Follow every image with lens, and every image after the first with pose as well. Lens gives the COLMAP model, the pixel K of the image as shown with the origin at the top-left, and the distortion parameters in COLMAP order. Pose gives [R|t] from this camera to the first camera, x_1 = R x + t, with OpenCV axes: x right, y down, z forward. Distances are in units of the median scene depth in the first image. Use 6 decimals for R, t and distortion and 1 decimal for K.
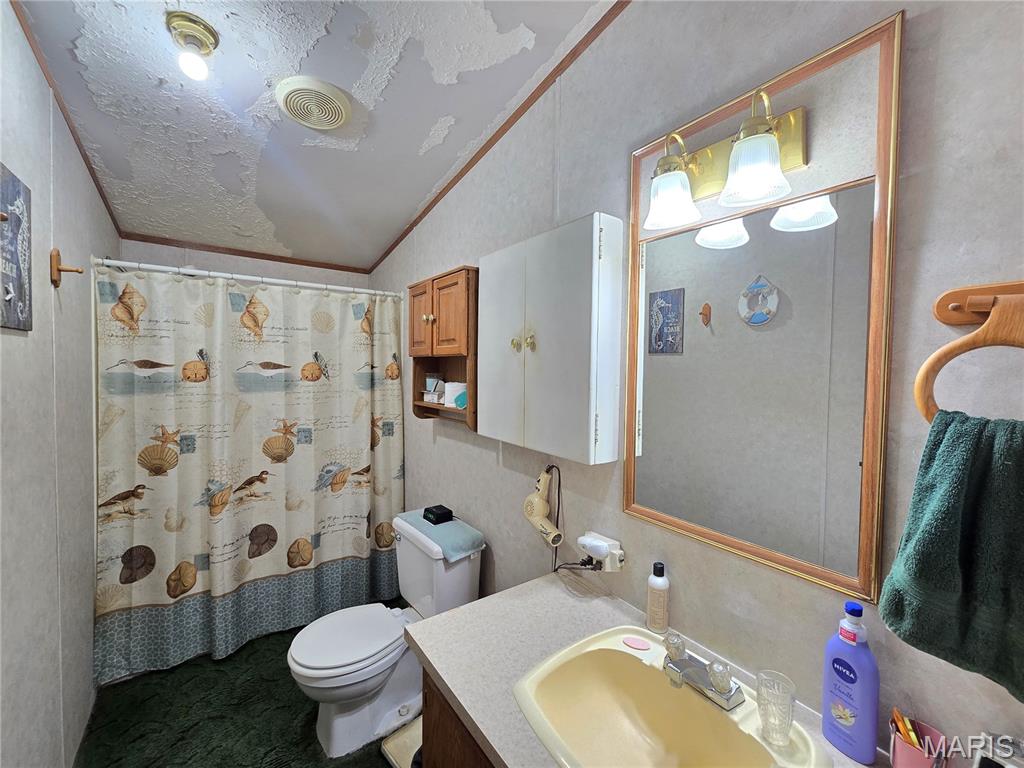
lens RADIAL K [[420.2, 0, 511.6], [0, 420.2, 380.8], [0, 0, 1]] dist [-0.004831, 0.000092]
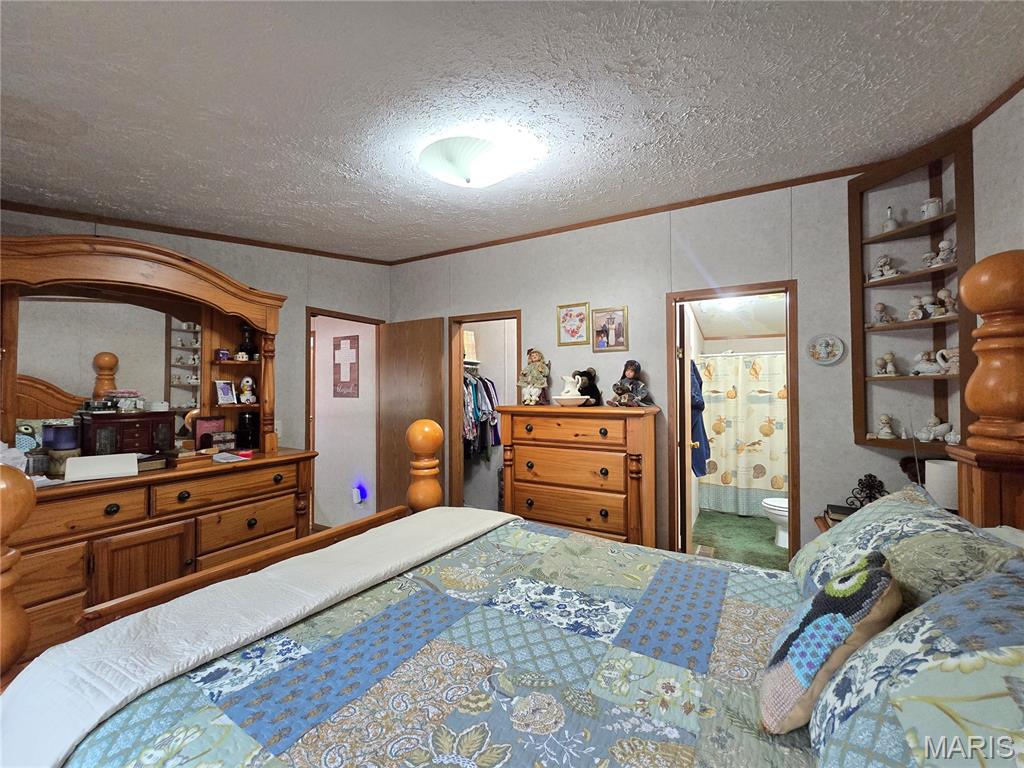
lens RADIAL K [[420.2, 0, 511.1], [0, 420.2, 382.8], [0, 0, 1]] dist [-0.004831, 0.000092]
pose [[0.426726, -0.026778, -0.903984, 0.906554], [-0.018349, 0.999099, -0.038257, 0.026861], [0.904195, 0.032913, 0.425850, -1.200673]]
